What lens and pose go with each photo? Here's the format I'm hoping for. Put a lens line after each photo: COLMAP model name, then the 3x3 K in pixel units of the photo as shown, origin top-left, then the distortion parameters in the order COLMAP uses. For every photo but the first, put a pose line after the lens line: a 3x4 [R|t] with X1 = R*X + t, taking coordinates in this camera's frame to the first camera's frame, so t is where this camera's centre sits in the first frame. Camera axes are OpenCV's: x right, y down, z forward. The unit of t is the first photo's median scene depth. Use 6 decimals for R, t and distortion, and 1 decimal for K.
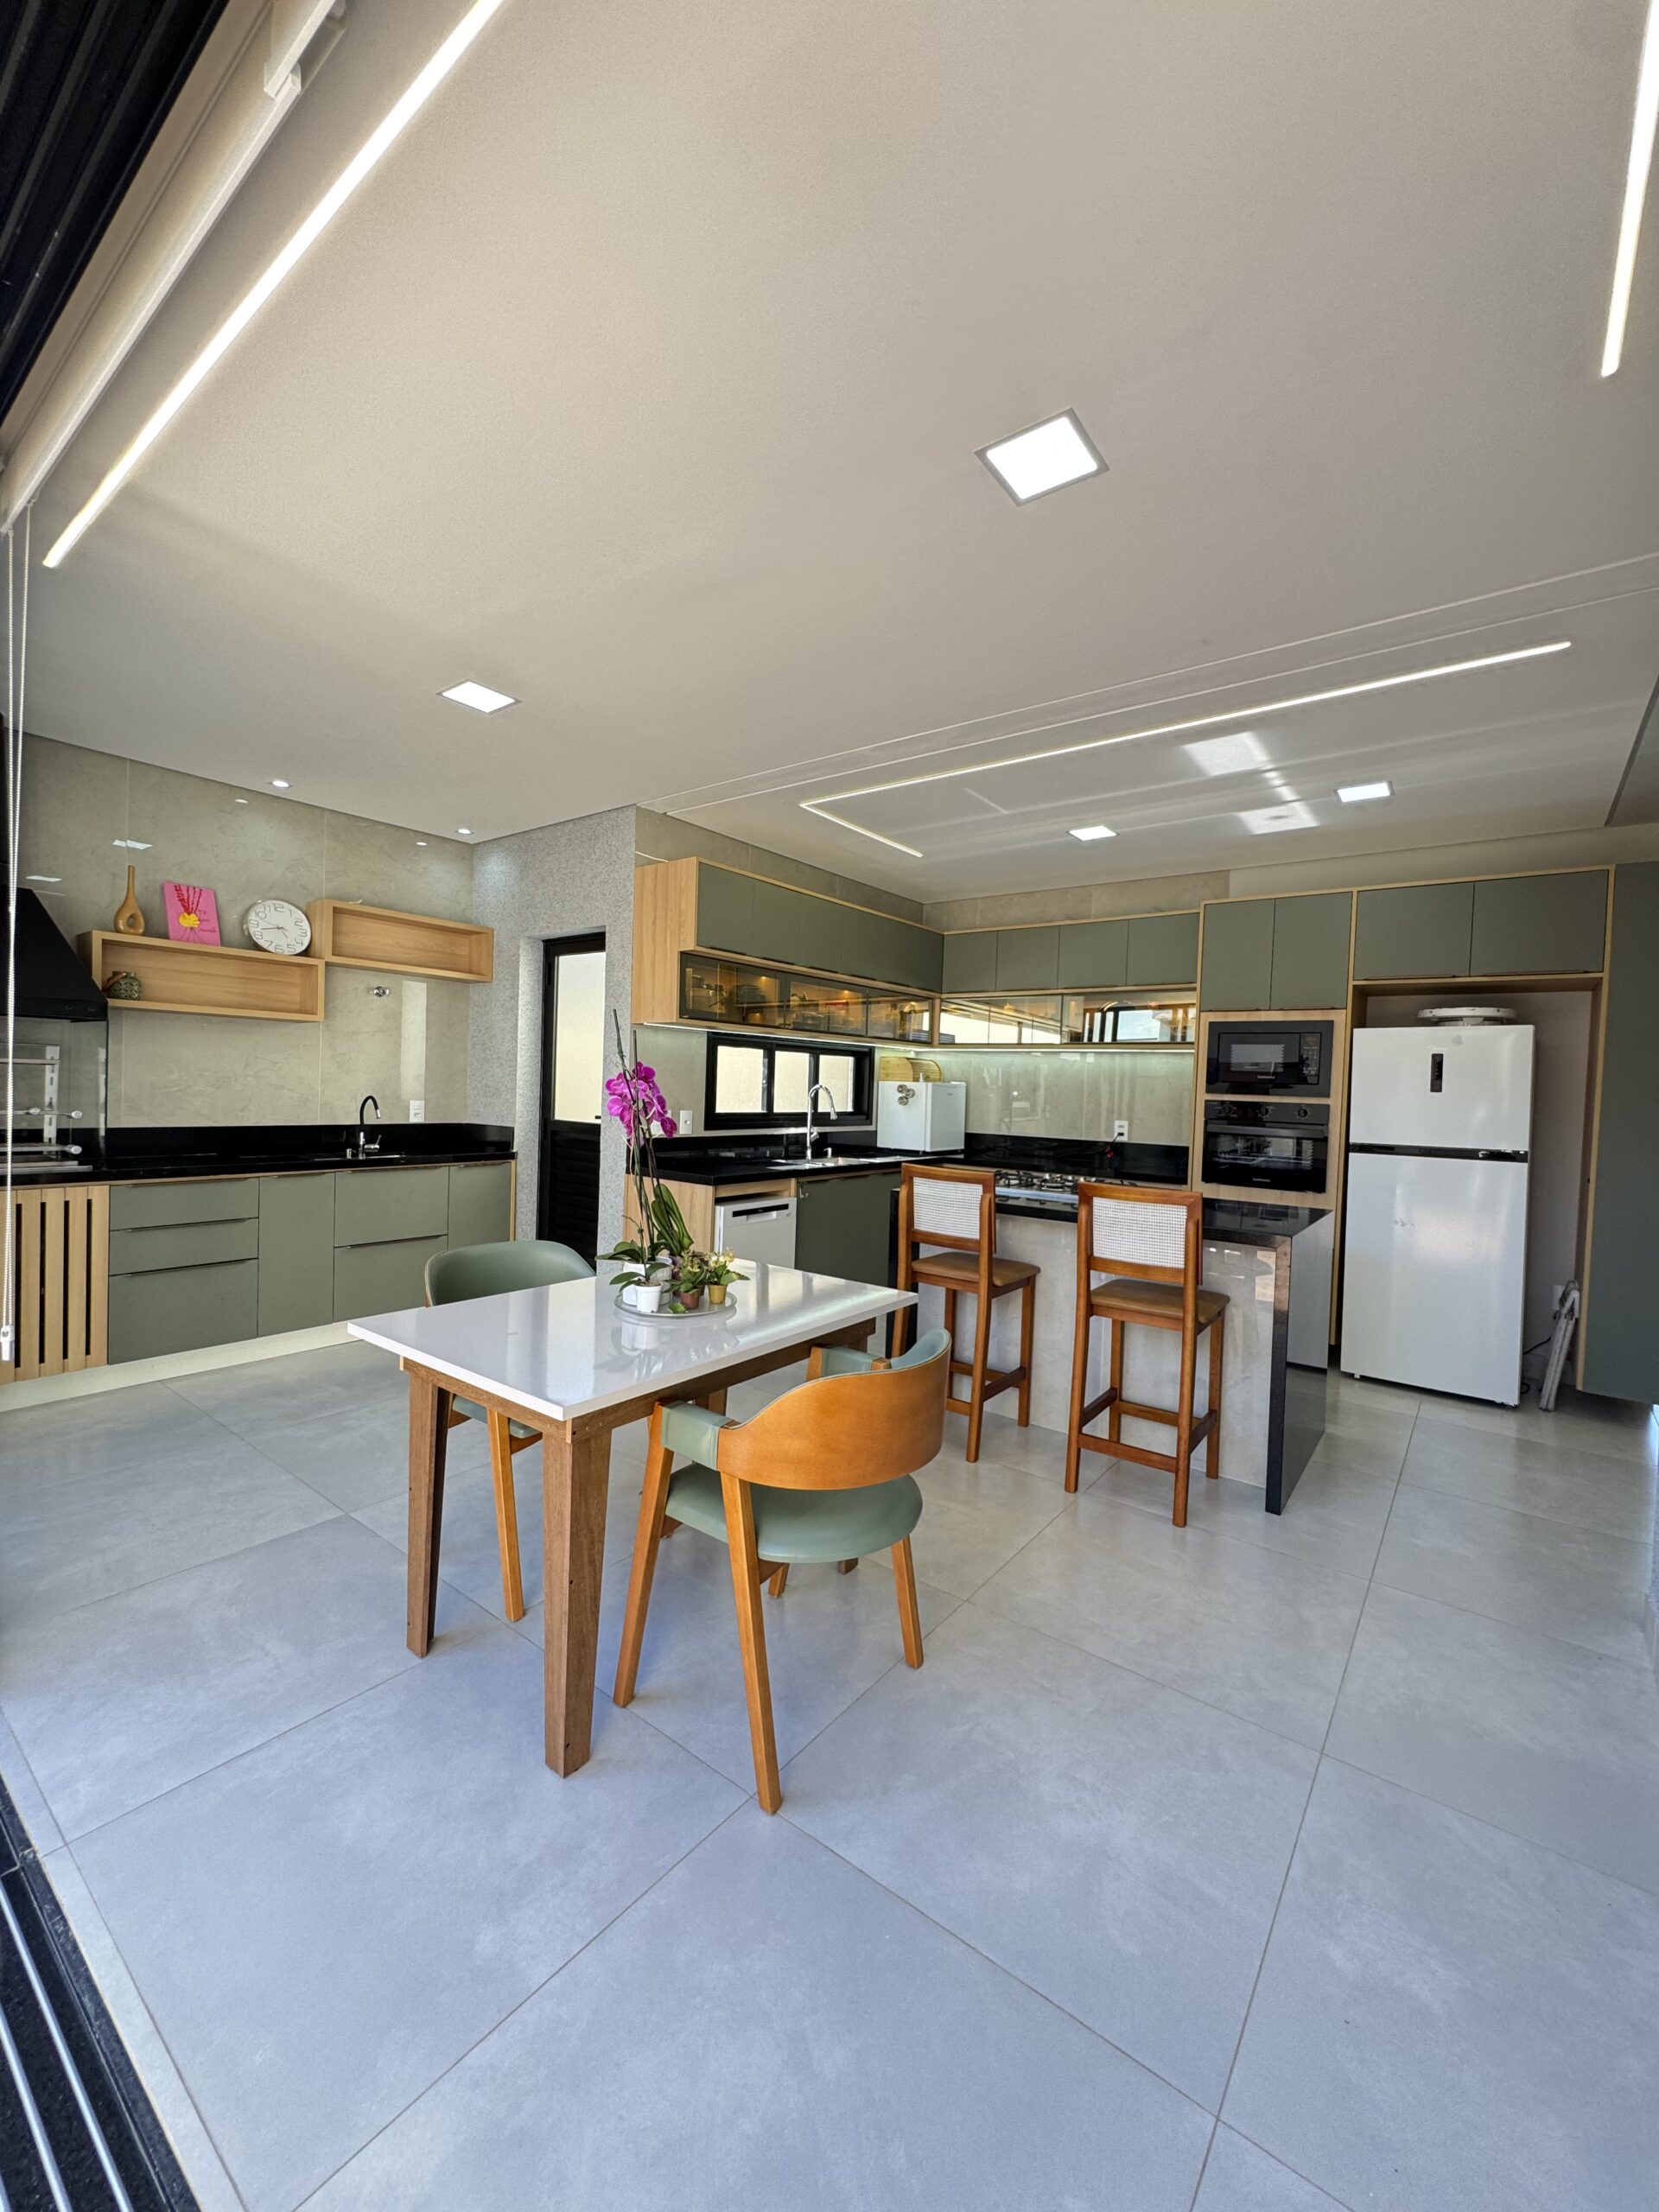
lens RADIAL K [[886.3, 0, 823.5], [0, 886.3, 1106.0], [0, 0, 1]] dist [-0.004619, 0.001016]
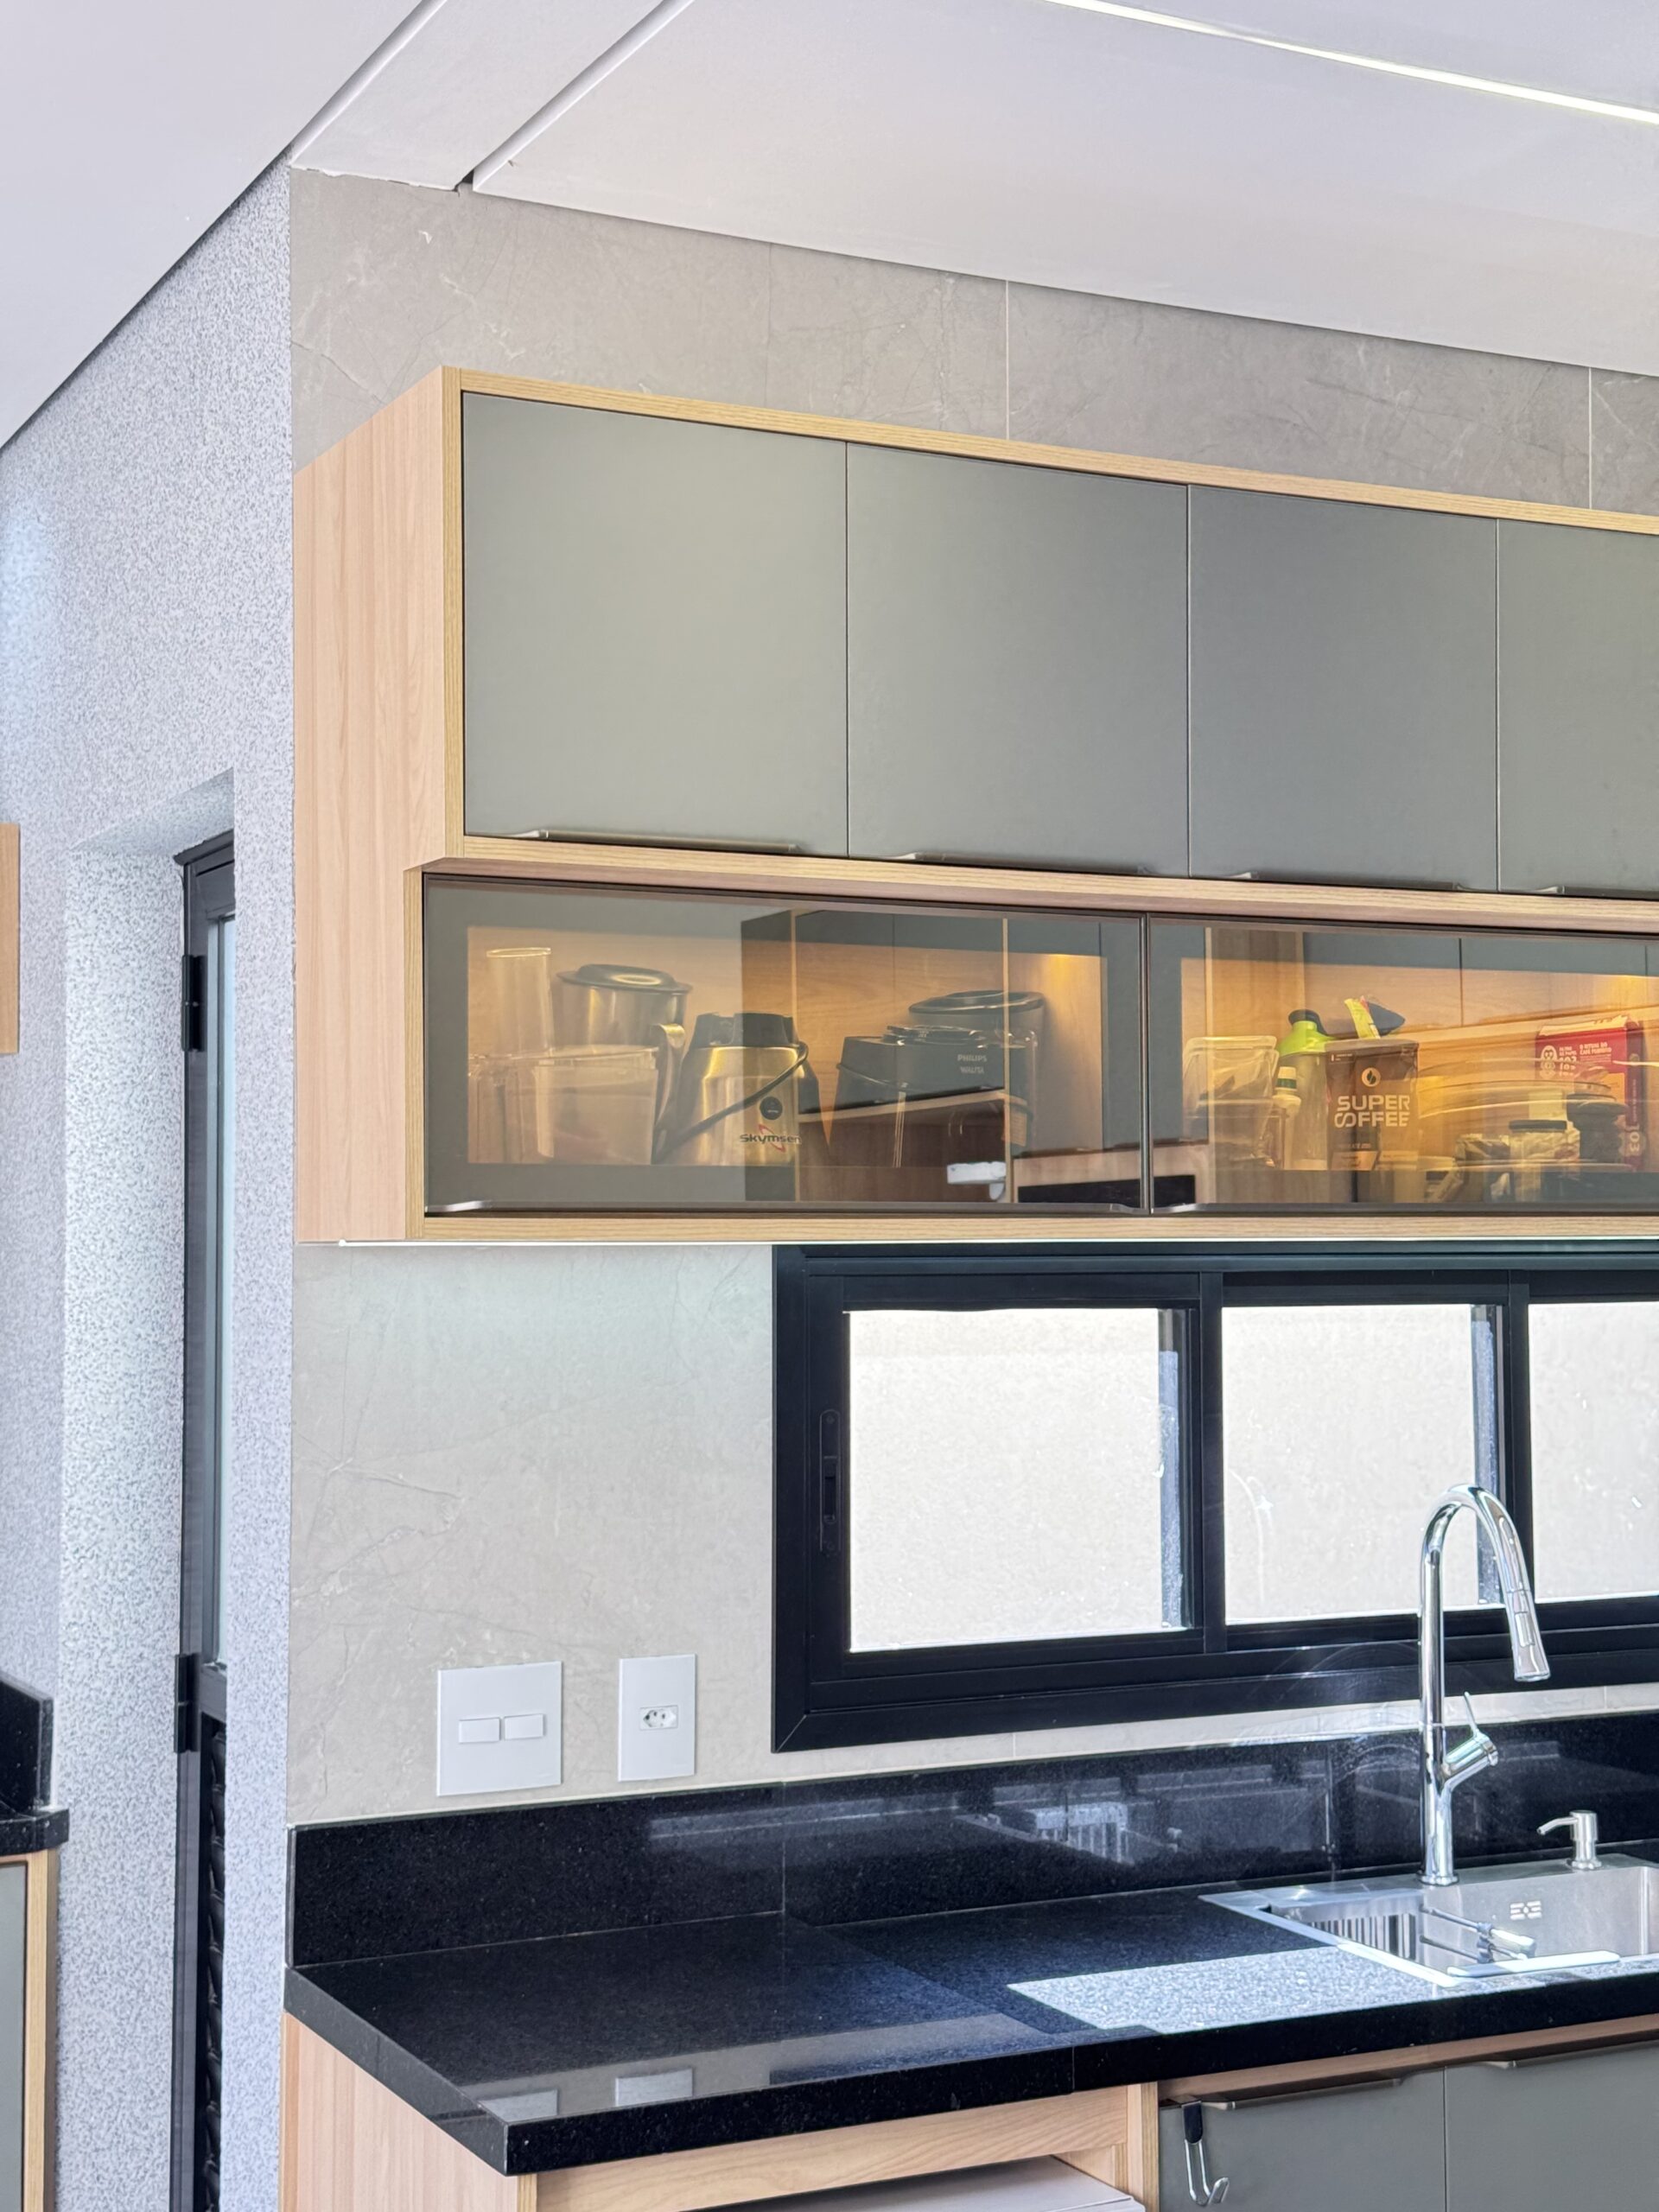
lens RADIAL K [[3104.6, 0, 810.8], [0, 3104.6, 1128.4], [0, 0, 1]] dist [0.125830, 0.000000]
pose [[0.902403, -0.050943, -0.427871, 0.156125], [0.022232, 0.997169, -0.071834, -0.054026], [0.430319, 0.055311, 0.900981, 0.337839]]
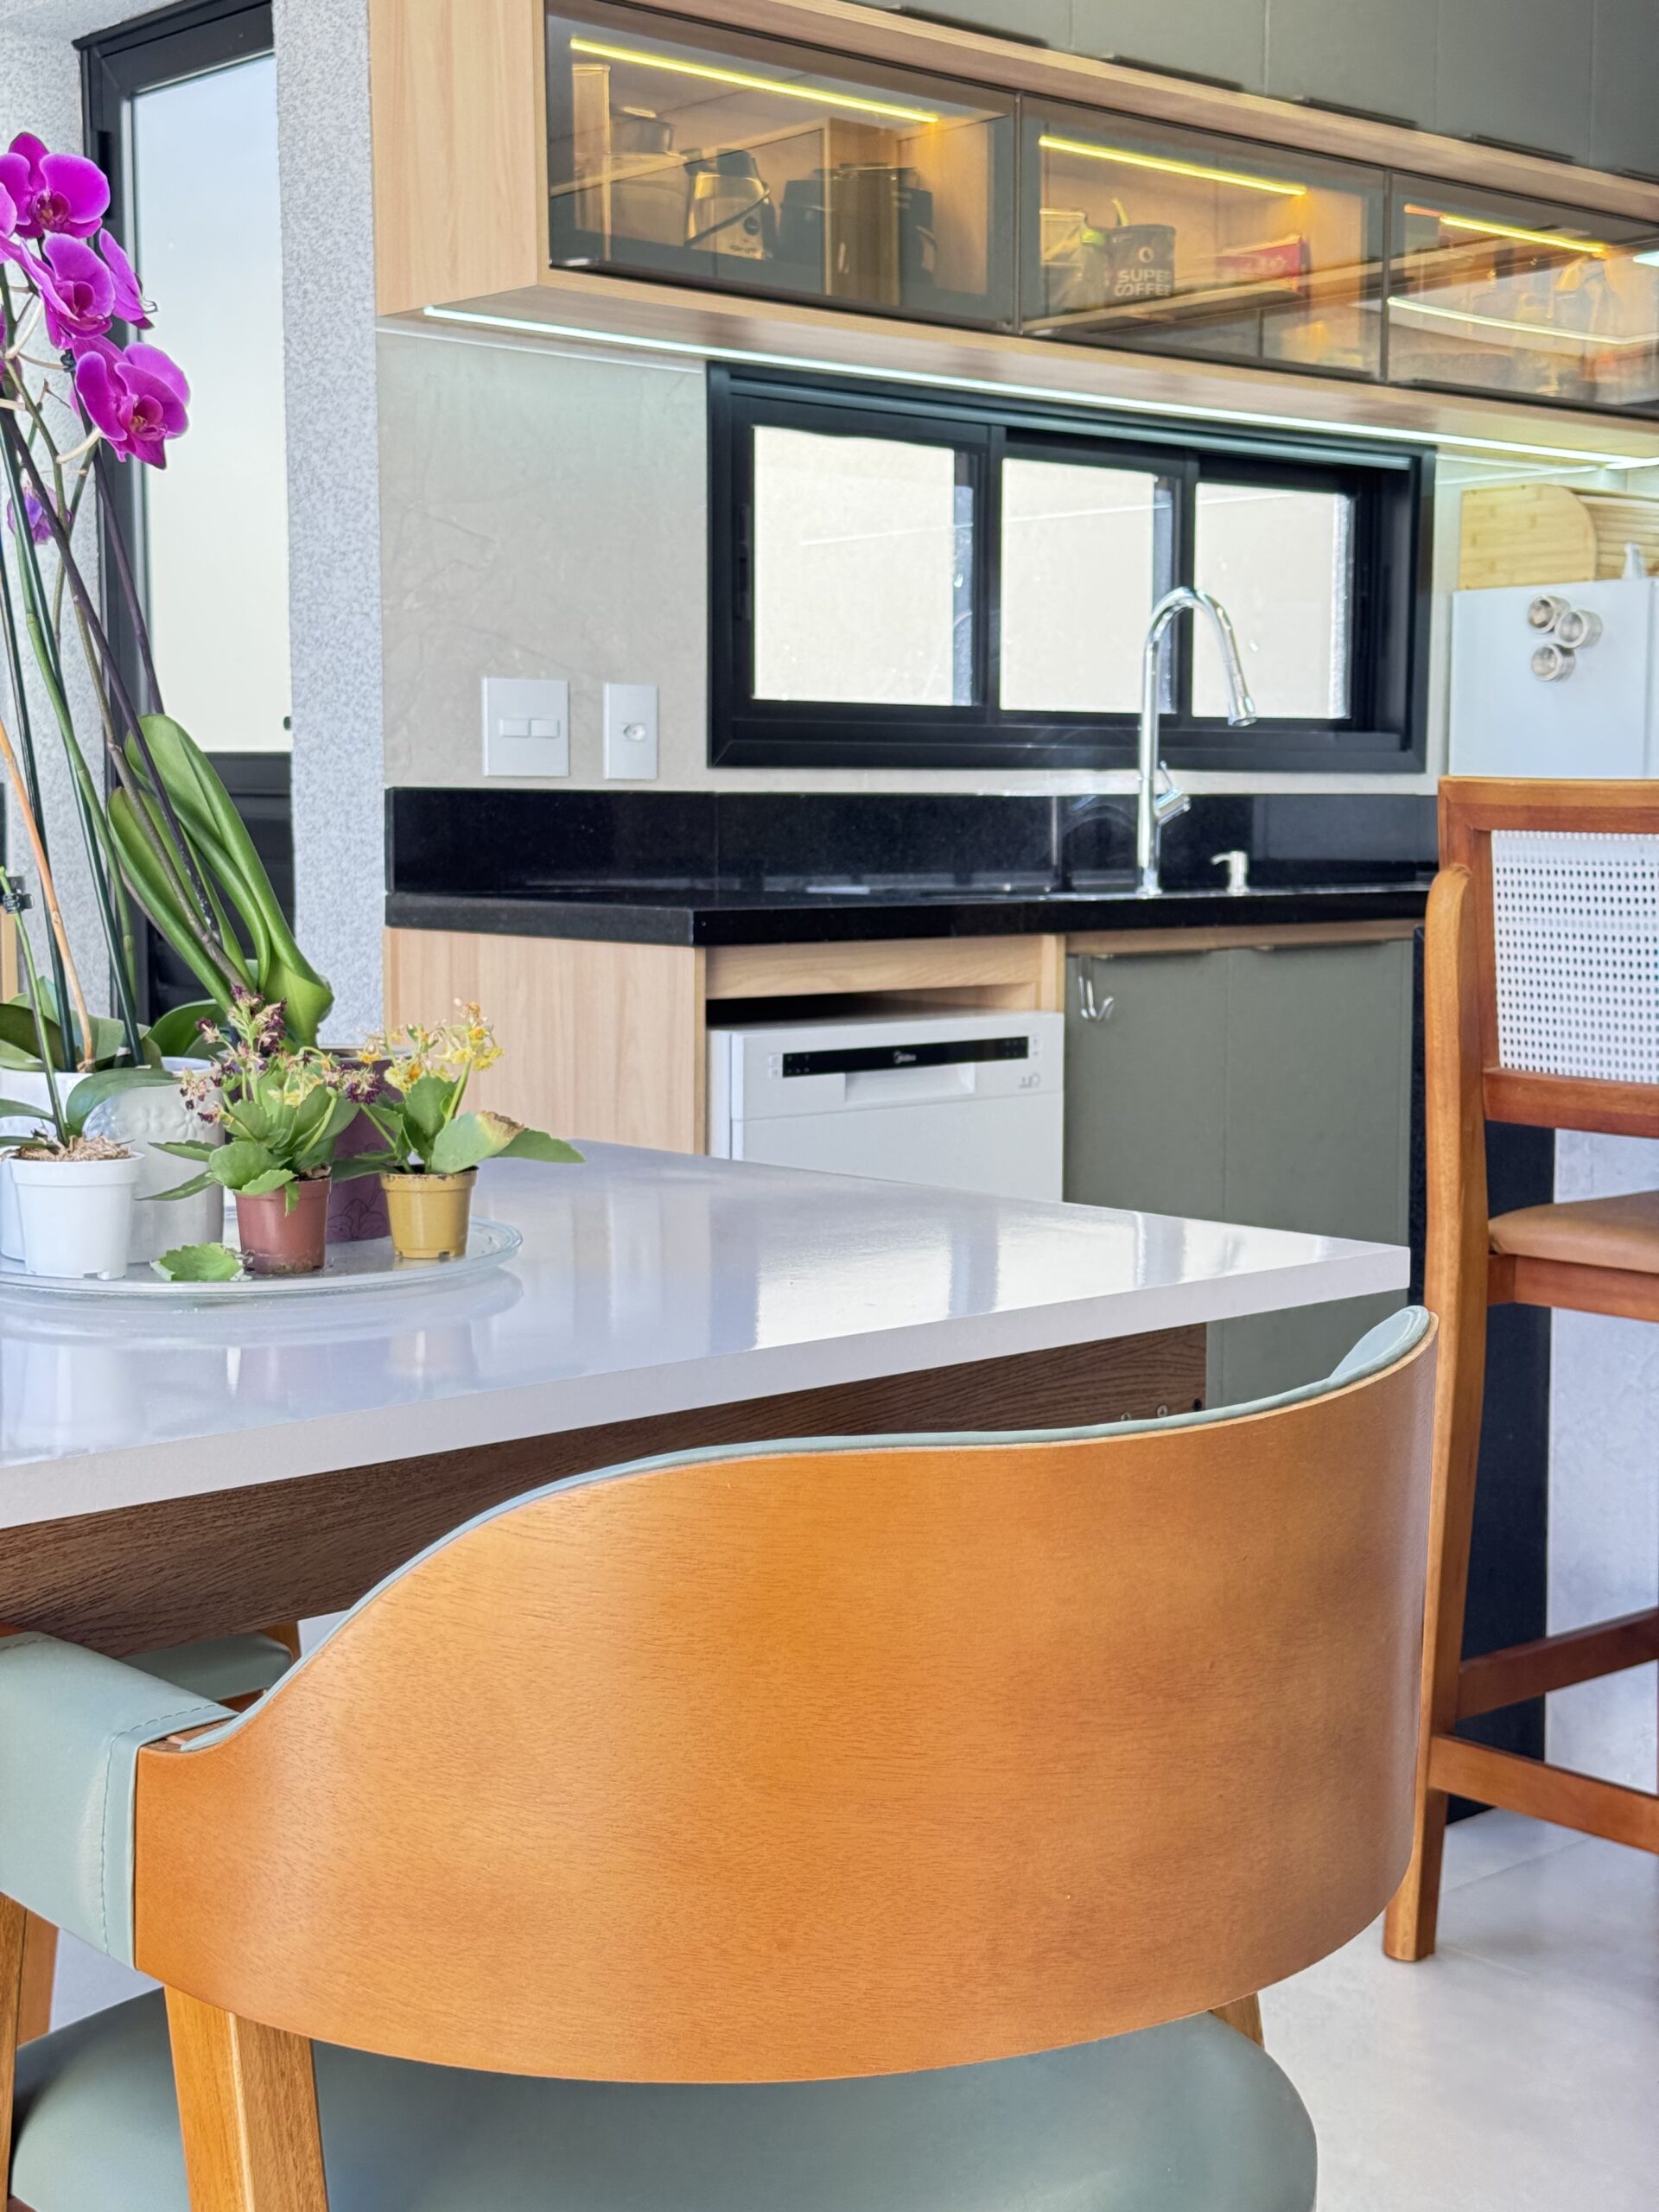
lens RADIAL K [[3104.6, 0, 834.4], [0, 3104.6, 1117.2], [0, 0, 1]] dist [0.125830, 0.000000]
pose [[0.985153, -0.014518, -0.171063, 0.045226], [0.026985, 0.997127, 0.070781, 0.058175], [0.169544, -0.074346, 0.982714, 0.116447]]
